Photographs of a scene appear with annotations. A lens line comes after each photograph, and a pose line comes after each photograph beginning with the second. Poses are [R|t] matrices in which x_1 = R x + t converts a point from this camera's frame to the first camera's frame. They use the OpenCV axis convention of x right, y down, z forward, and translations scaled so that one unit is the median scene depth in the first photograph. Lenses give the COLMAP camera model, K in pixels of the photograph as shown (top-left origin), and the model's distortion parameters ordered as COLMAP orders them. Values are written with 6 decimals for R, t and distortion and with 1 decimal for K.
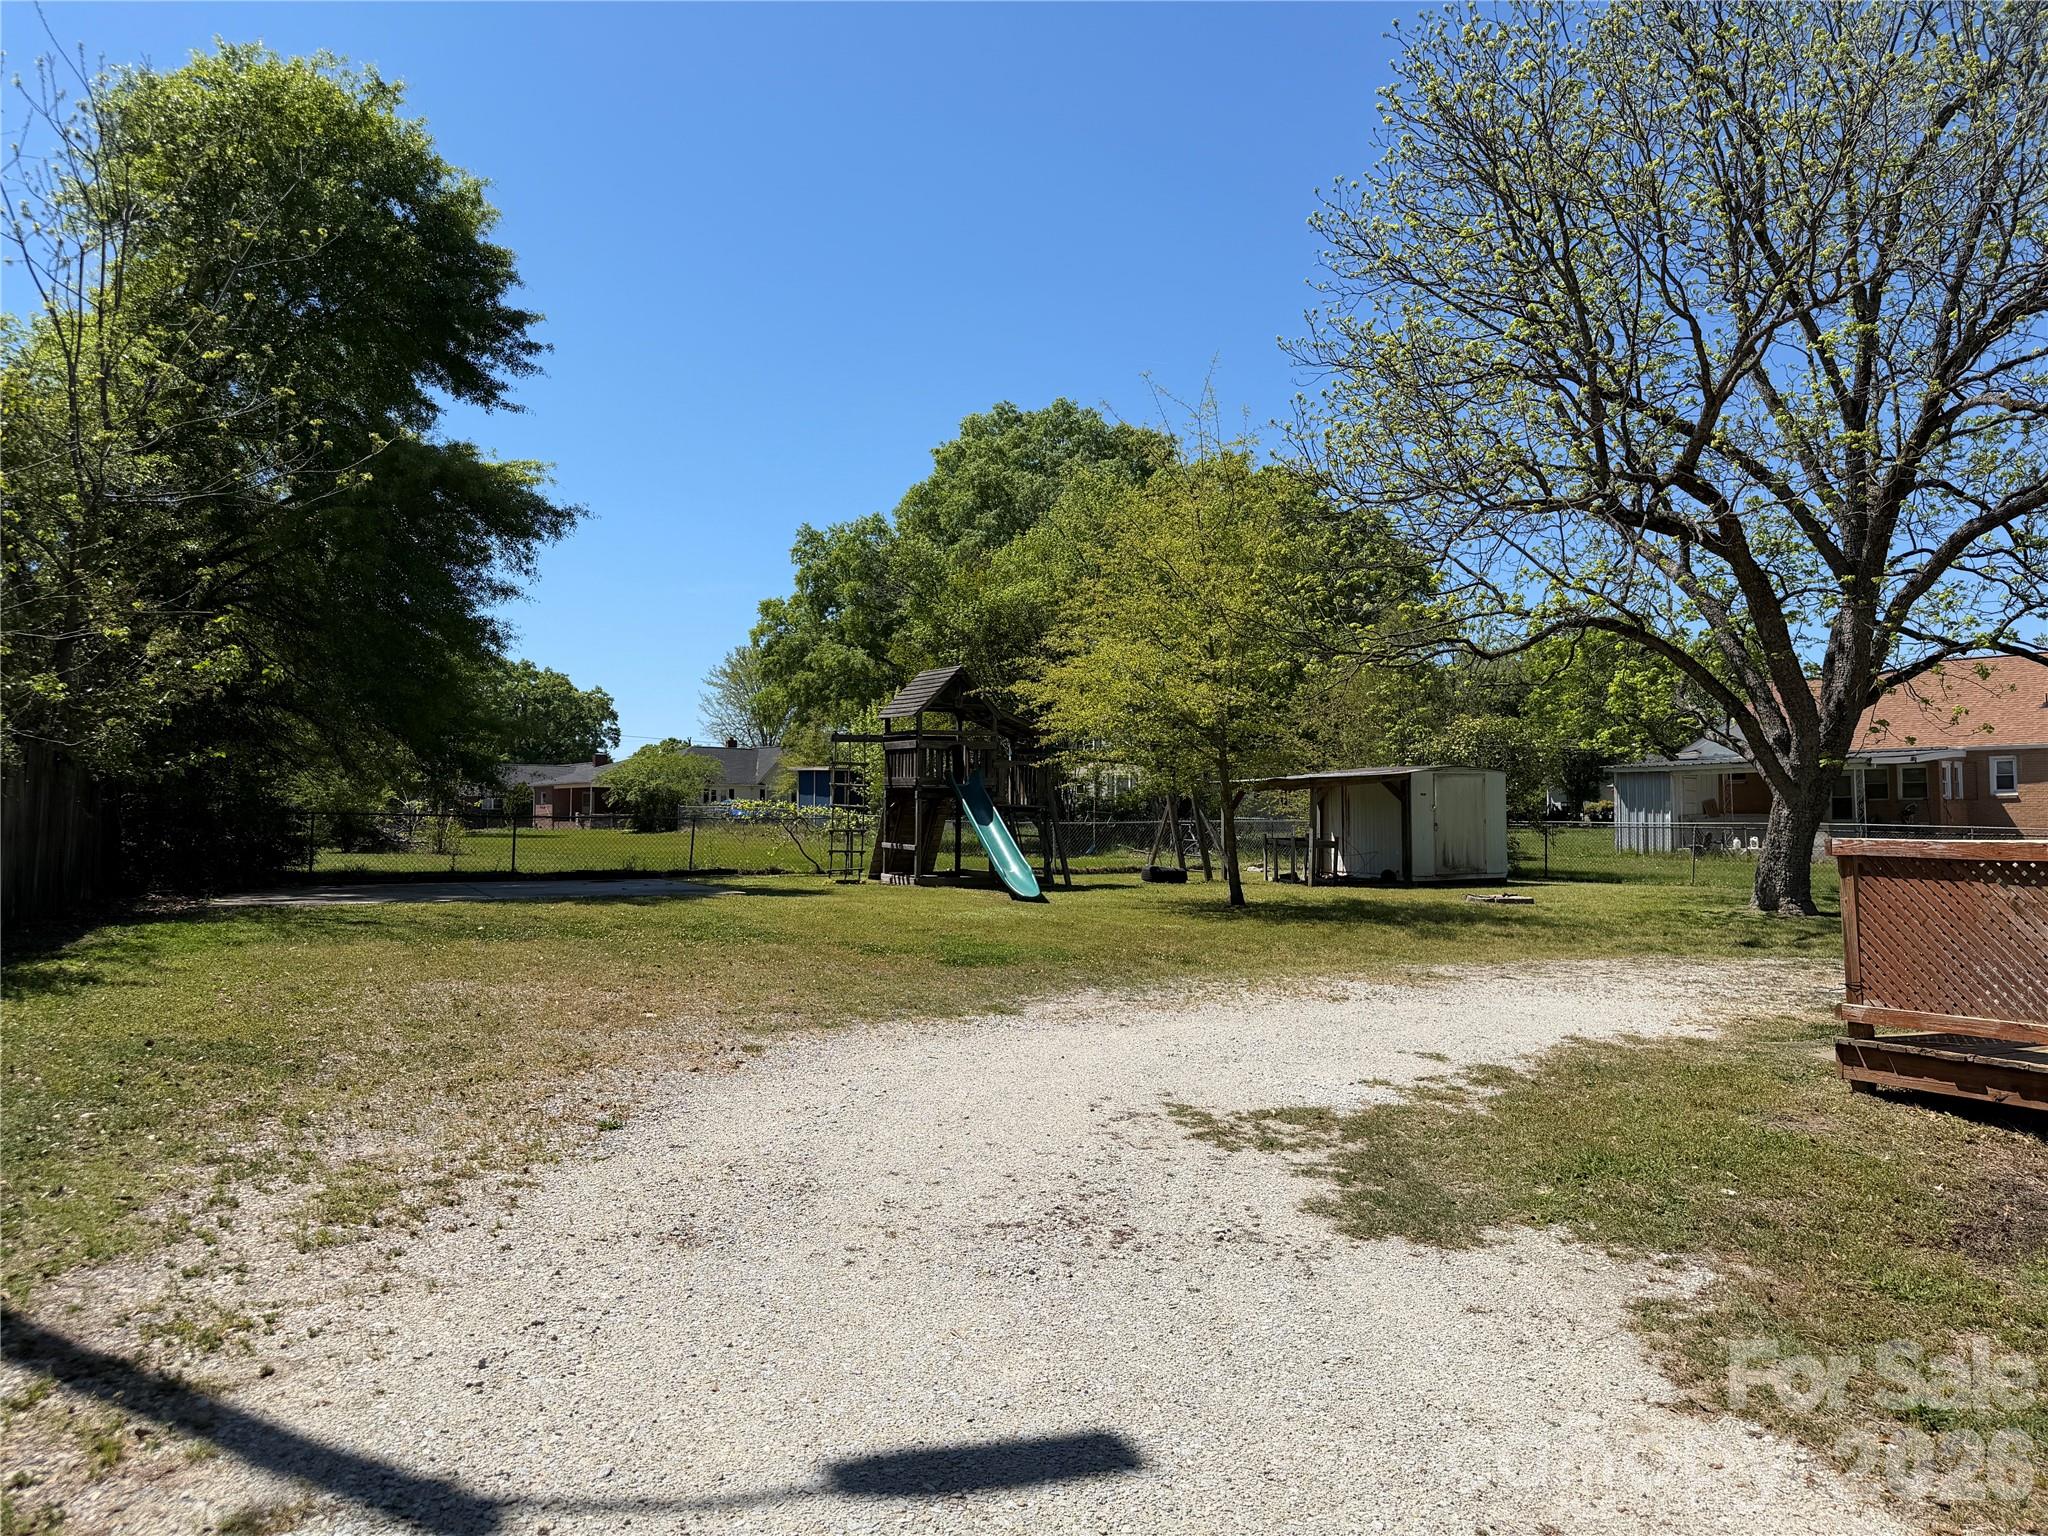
lens RADIAL K [[1427.8, 0, 1024.0], [0, 1427.8, 768.0], [0, 0, 1]] dist [0.187131, -0.290824]
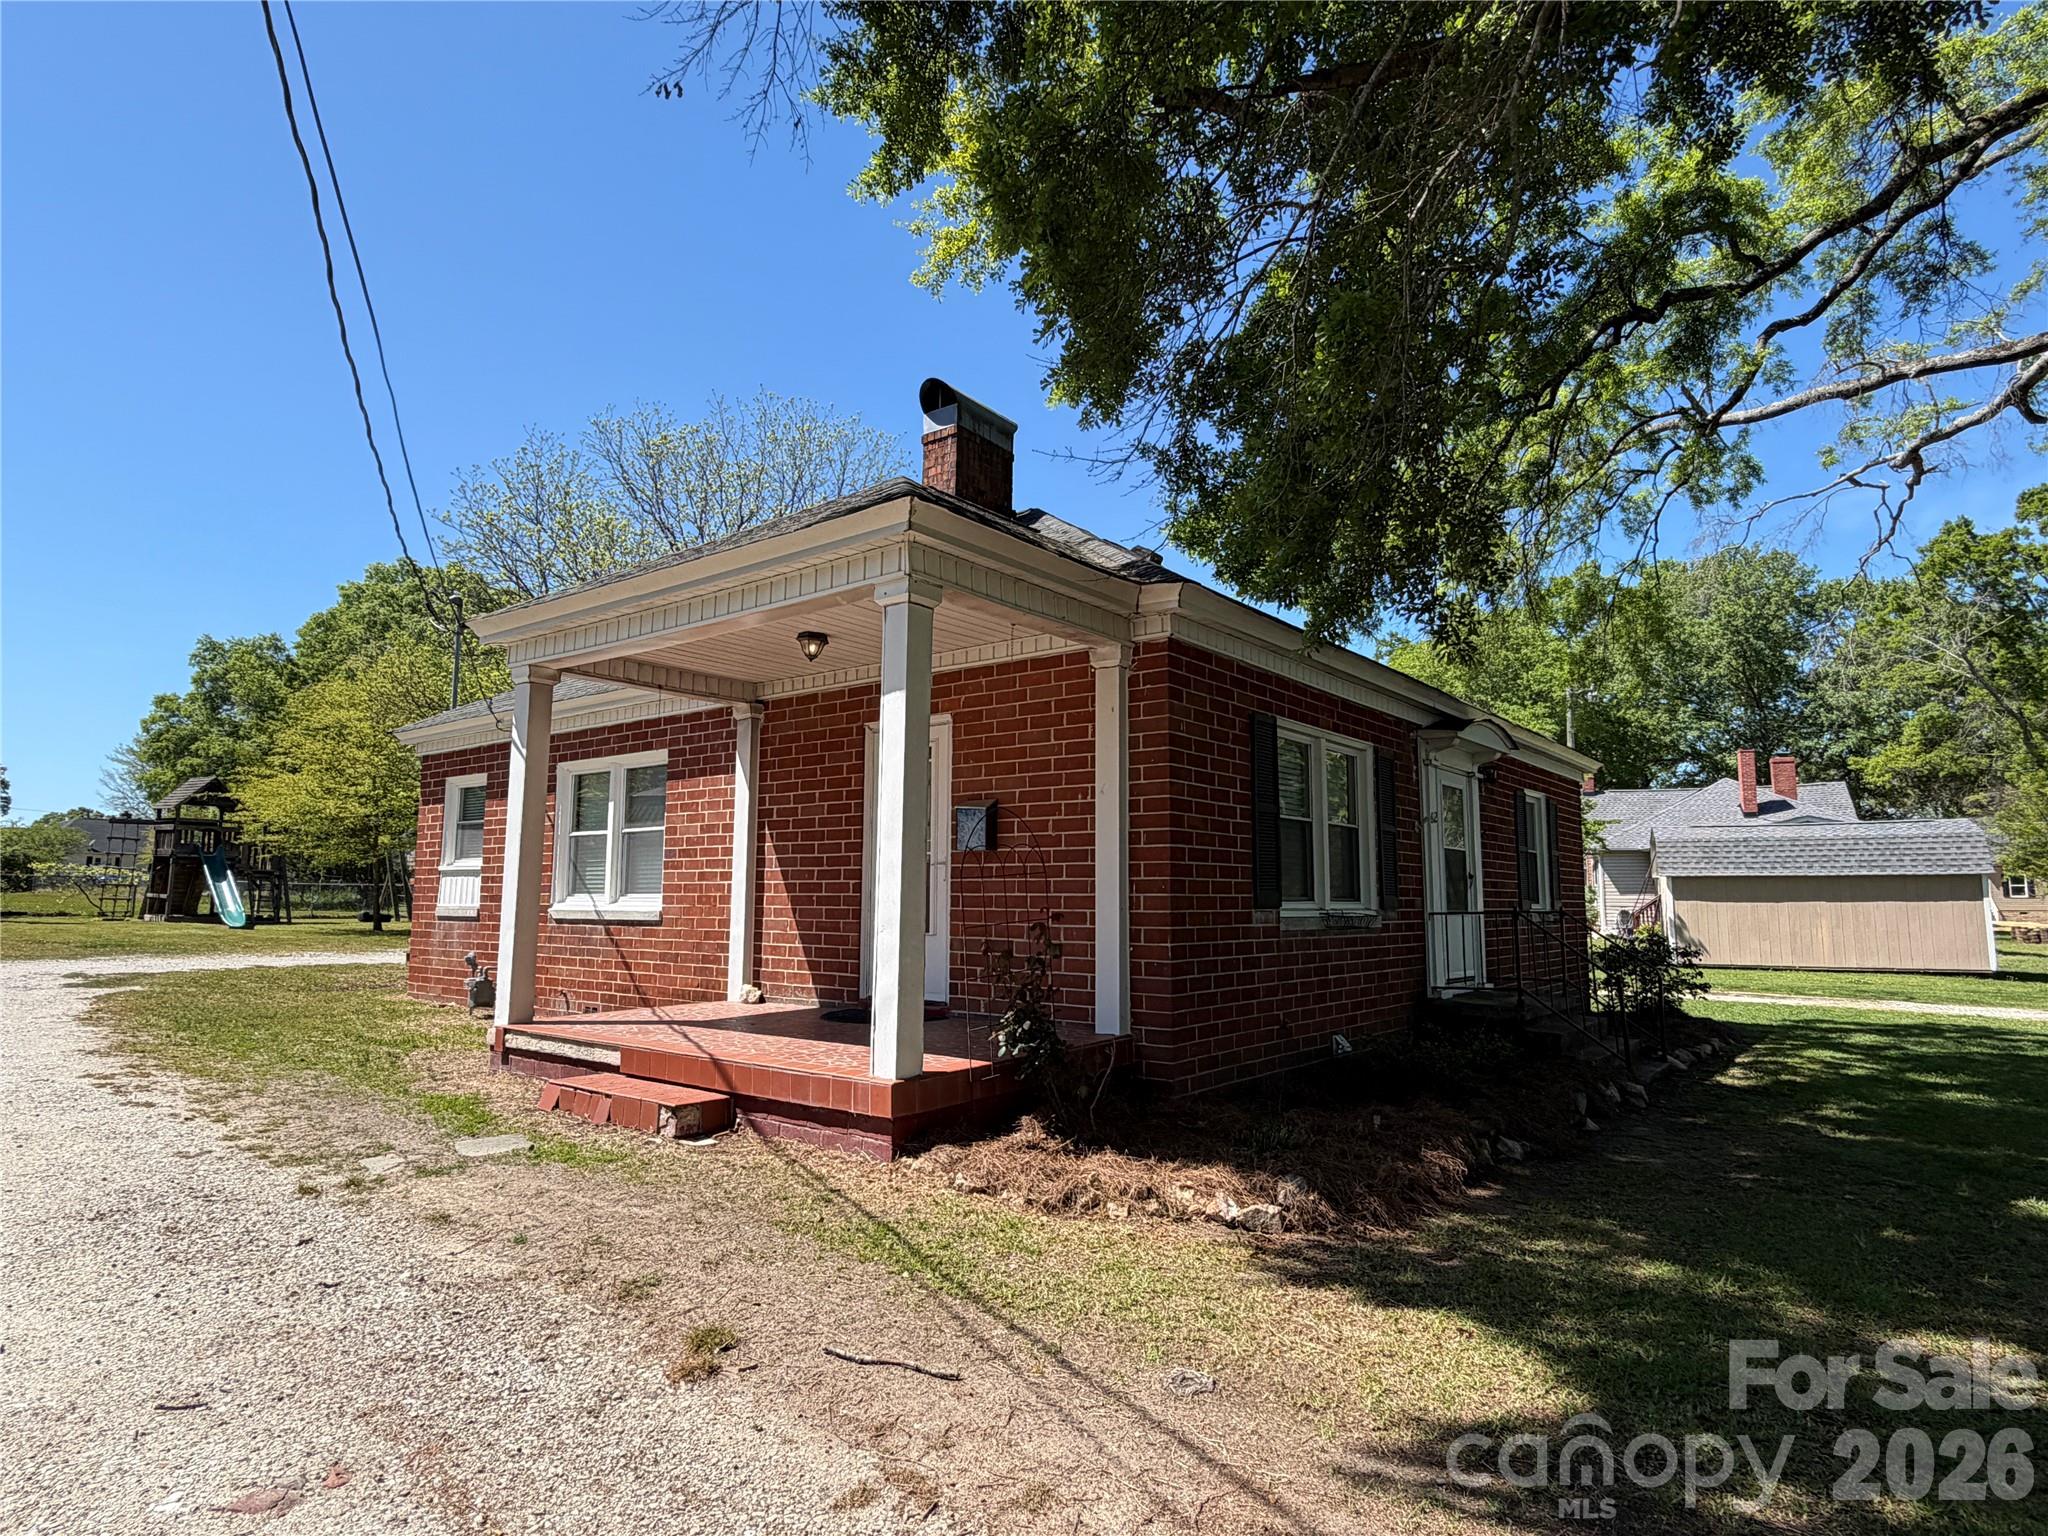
lens RADIAL K [[1145.3, 0, 1014.8], [0, 1145.3, 772.1], [0, 0, 1]] dist [0.000454, 0.000664]
pose [[0.906214, 0.061617, 0.418305, 0.068372], [-0.031719, 0.996444, -0.078062, -0.002647], [-0.421628, 0.057472, 0.904946, -0.144802]]
